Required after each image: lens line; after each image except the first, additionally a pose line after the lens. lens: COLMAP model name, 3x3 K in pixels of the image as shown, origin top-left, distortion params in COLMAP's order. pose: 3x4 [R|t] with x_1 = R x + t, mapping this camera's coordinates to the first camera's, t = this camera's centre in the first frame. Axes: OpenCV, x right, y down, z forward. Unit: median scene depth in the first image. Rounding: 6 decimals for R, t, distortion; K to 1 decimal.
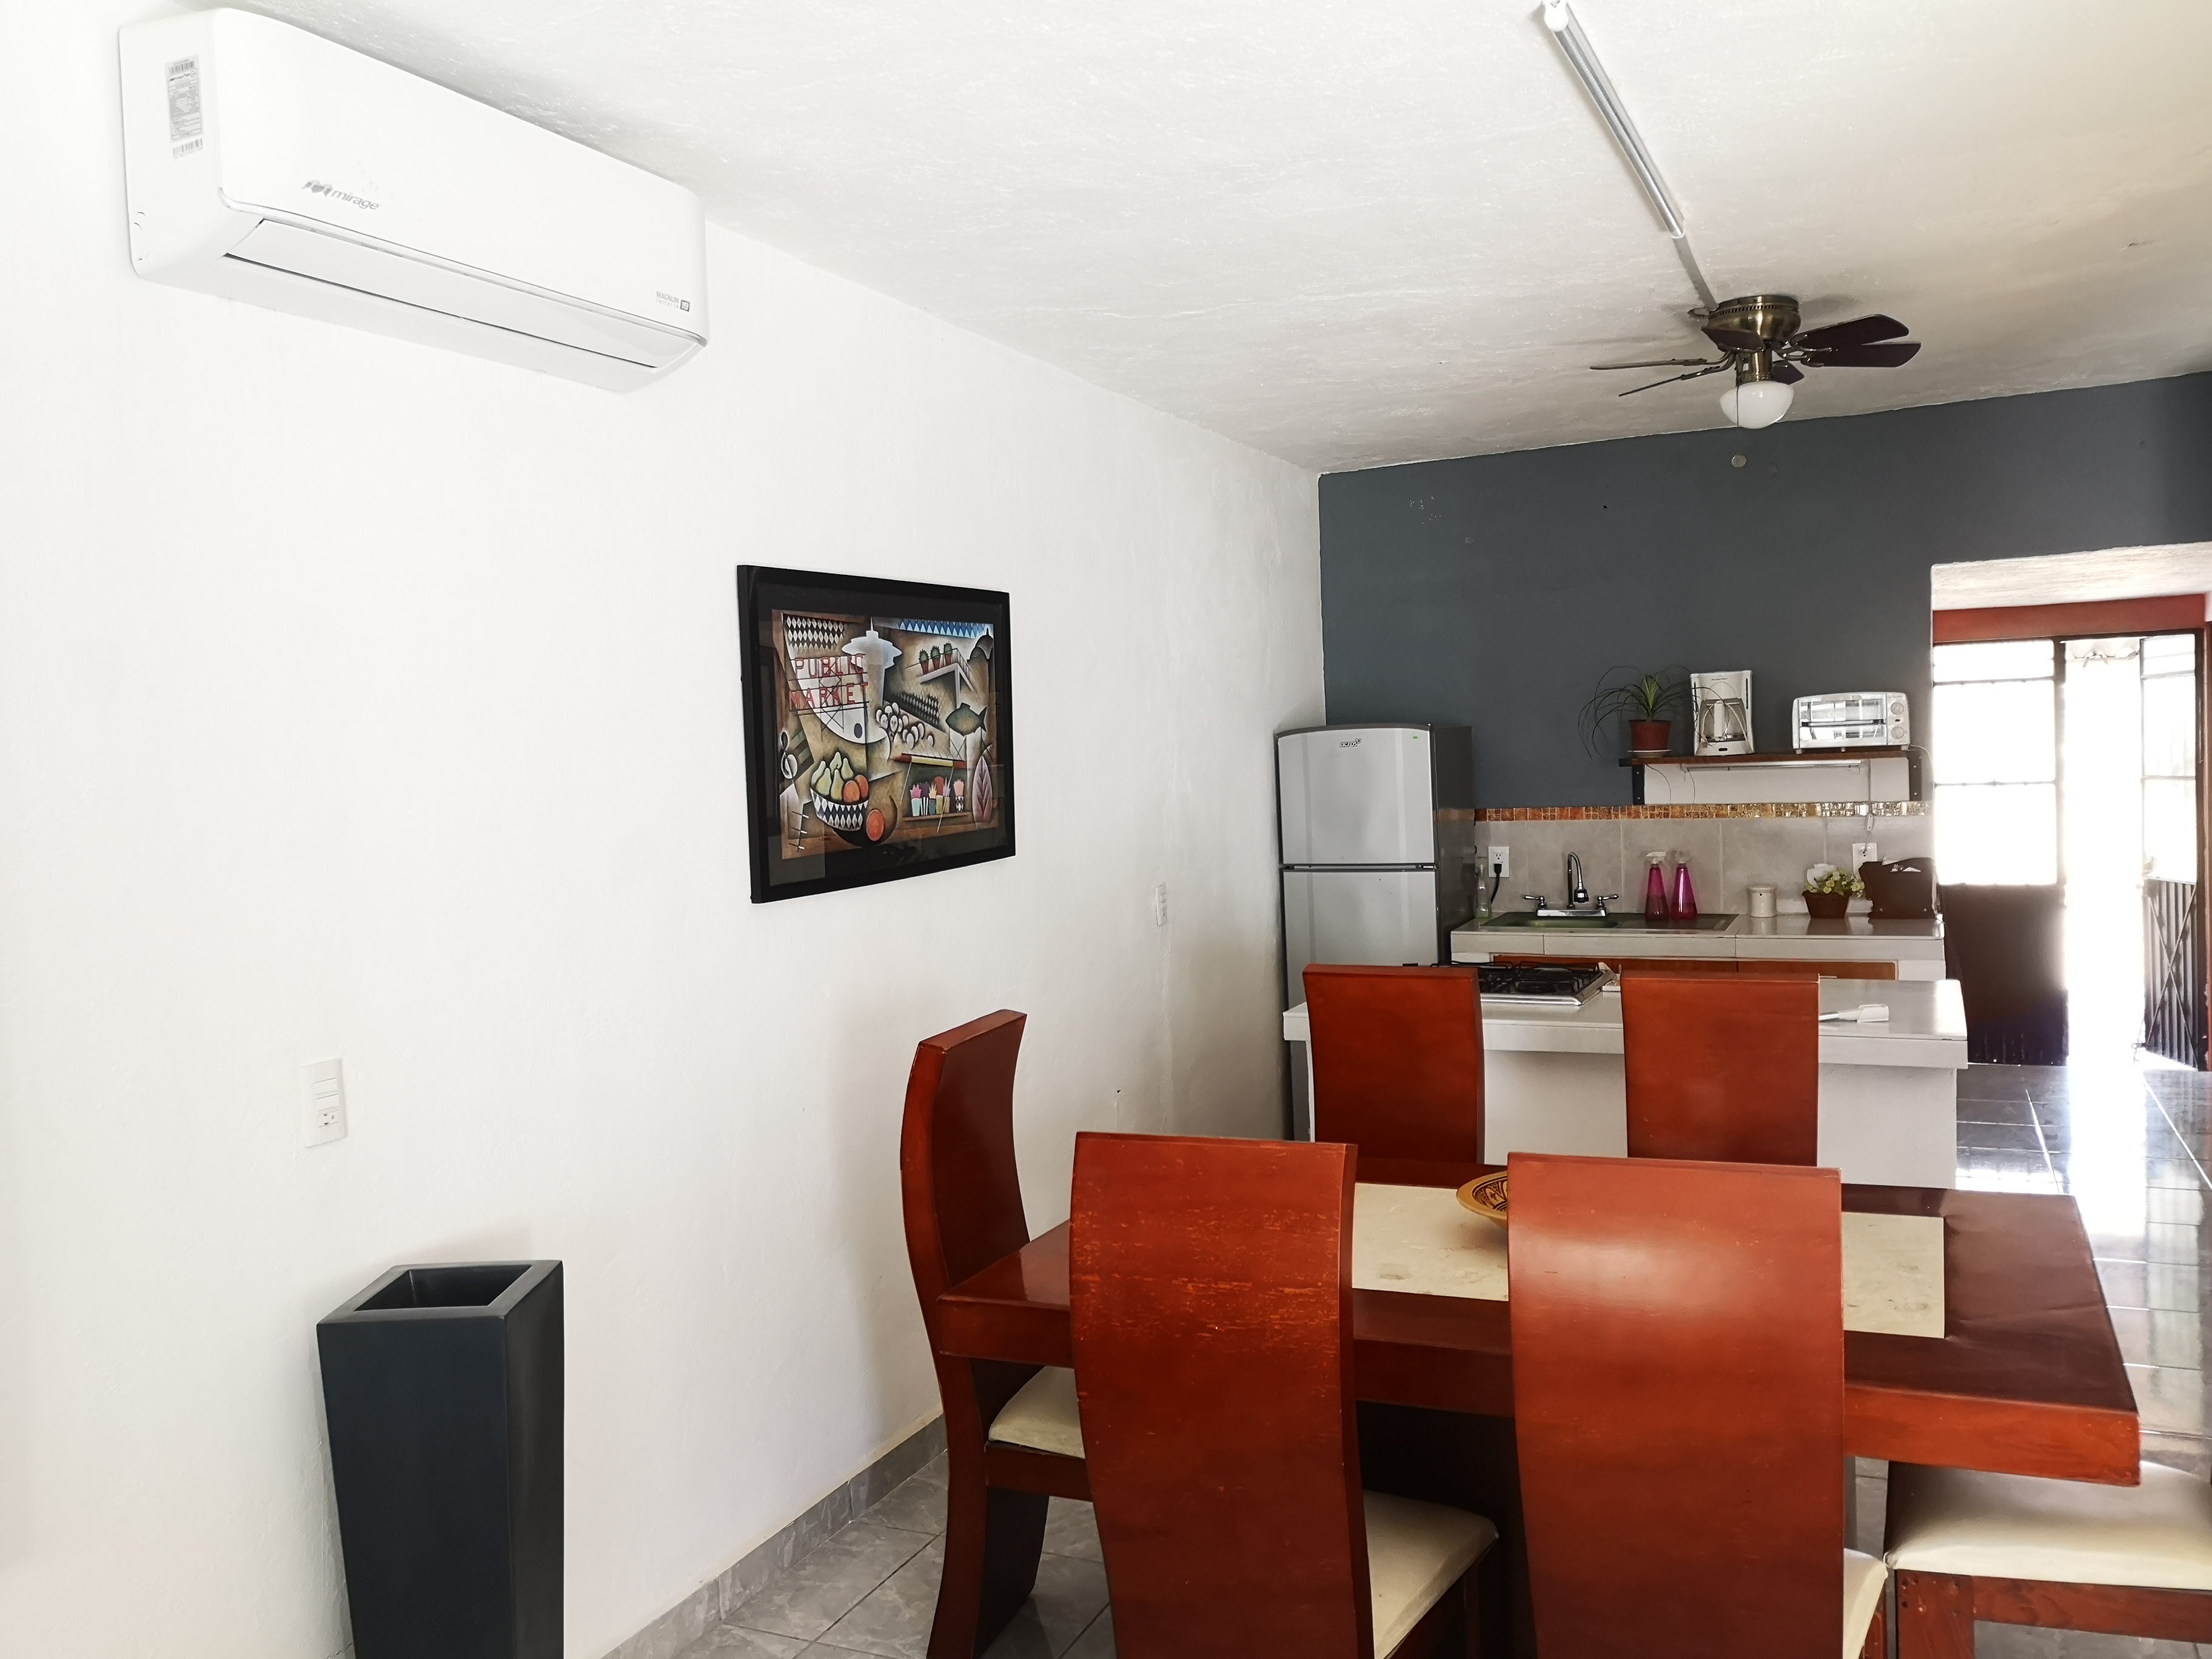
lens RADIAL K [[1710.1, 0, 1112.2], [0, 1710.1, 824.4], [0, 0, 1]] dist [0.062001, -0.062910]
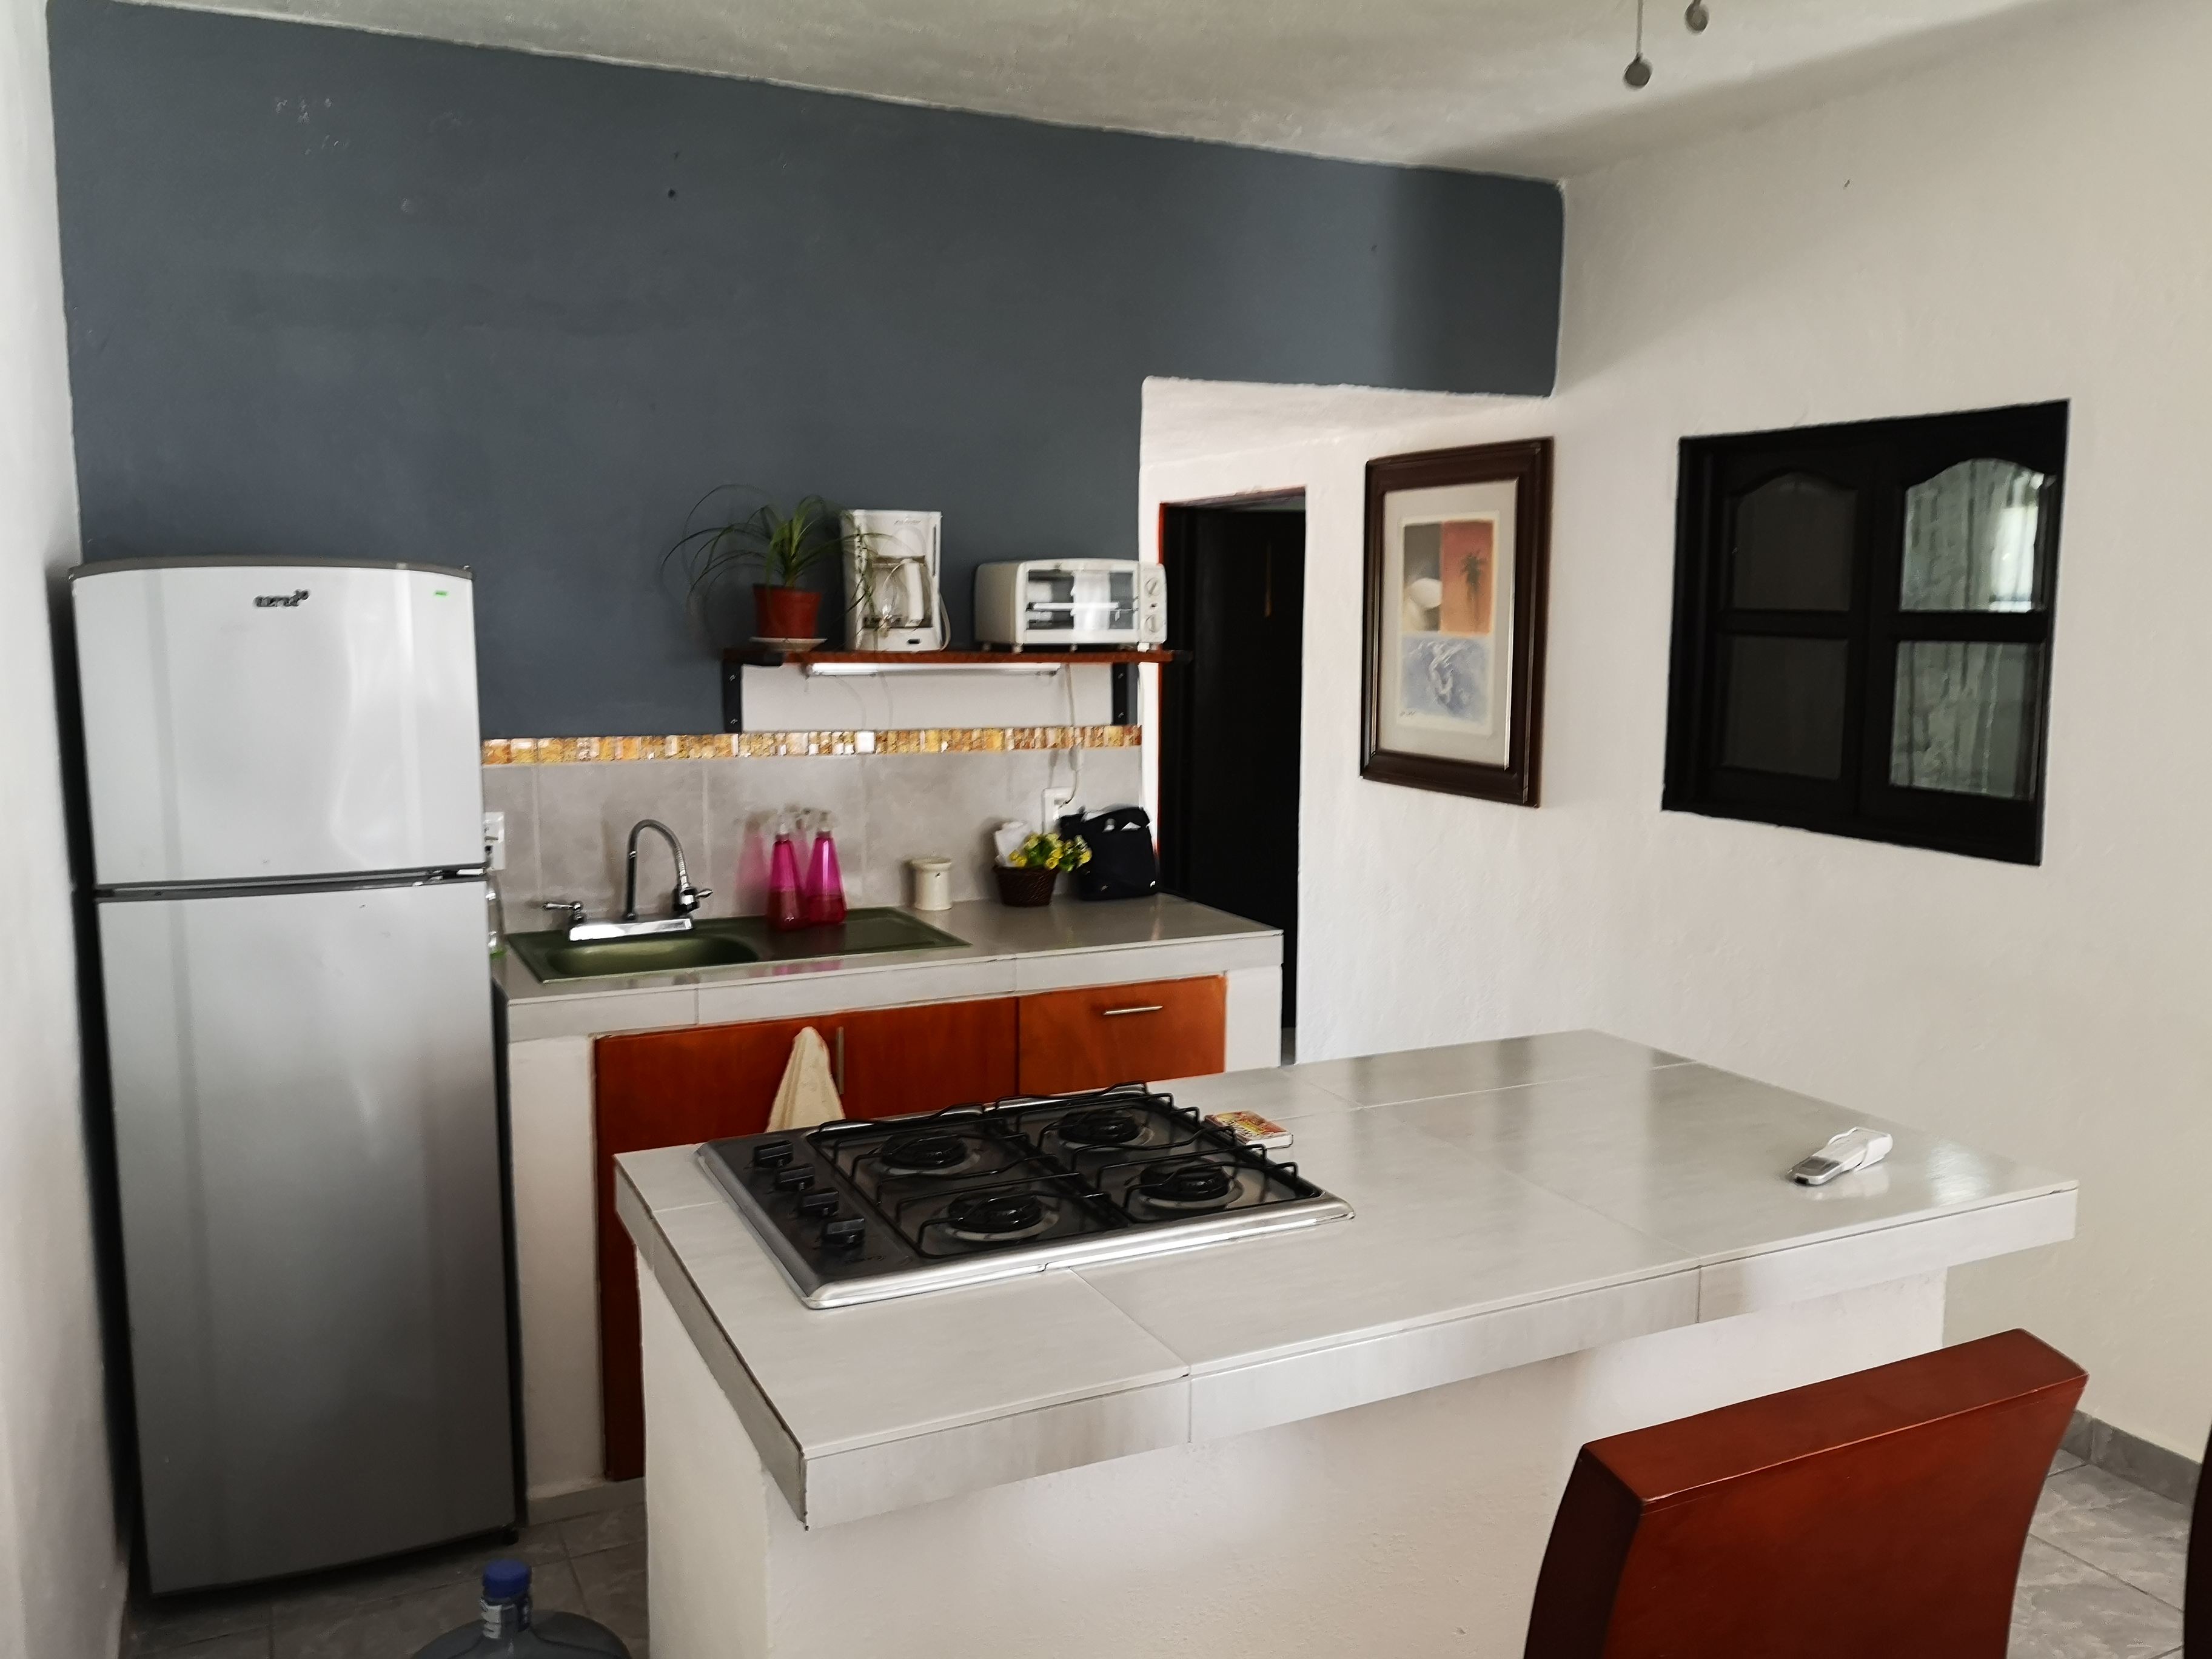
lens RADIAL K [[1731.1, 0, 1106.0], [0, 1731.1, 829.5], [0, 0, 1]] dist [0.058611, -0.064238]
pose [[0.640392, -0.053630, 0.766173, -0.069075], [0.011616, 0.998121, 0.060156, -0.013476], [-0.767960, -0.029624, 0.639812, 0.552882]]
